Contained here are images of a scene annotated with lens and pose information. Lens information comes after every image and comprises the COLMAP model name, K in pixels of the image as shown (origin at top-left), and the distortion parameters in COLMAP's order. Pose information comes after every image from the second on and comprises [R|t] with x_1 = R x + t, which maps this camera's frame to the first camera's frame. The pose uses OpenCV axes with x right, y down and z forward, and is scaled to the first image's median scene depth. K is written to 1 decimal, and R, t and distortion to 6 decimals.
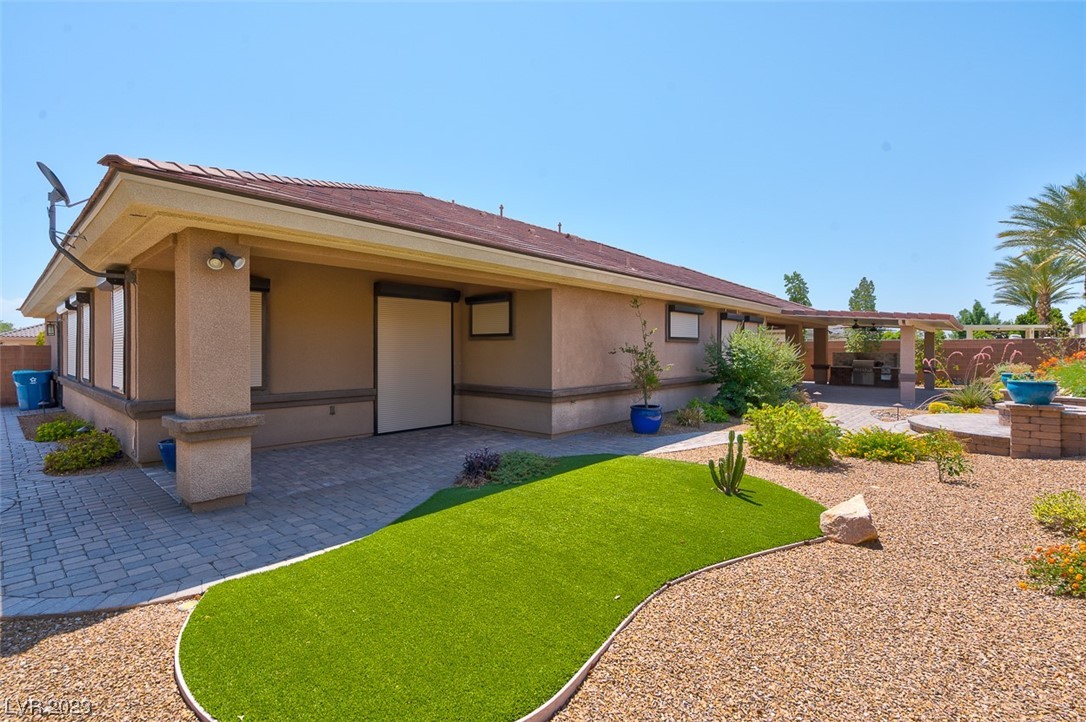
lens RADIAL K [[495.7, 0, 543.0], [0, 495.7, 361.0], [0, 0, 1]] dist [-0.007690, 0.000050]
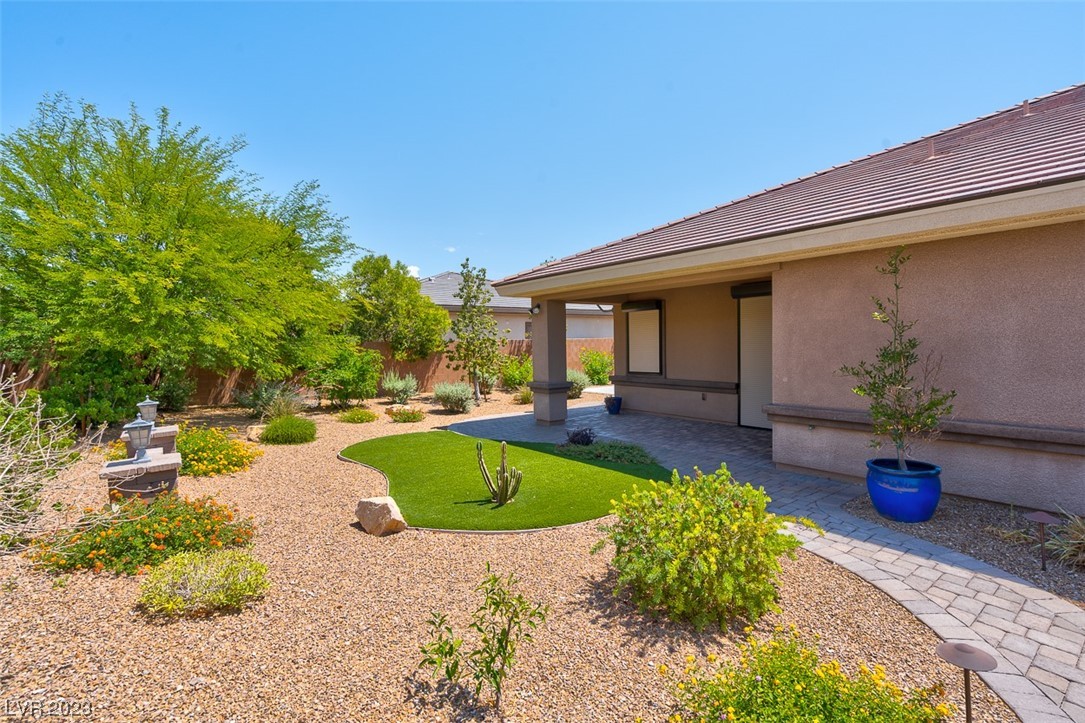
lens RADIAL K [[495.3, 0, 542.5], [0, 495.3, 361.5], [0, 0, 1]] dist [-0.007690, 0.000050]
pose [[-0.164172, 0.041571, -0.985555, 0.773501], [-0.005503, 0.999057, 0.043057, -0.035302], [0.986416, 0.012493, -0.163789, 0.720622]]
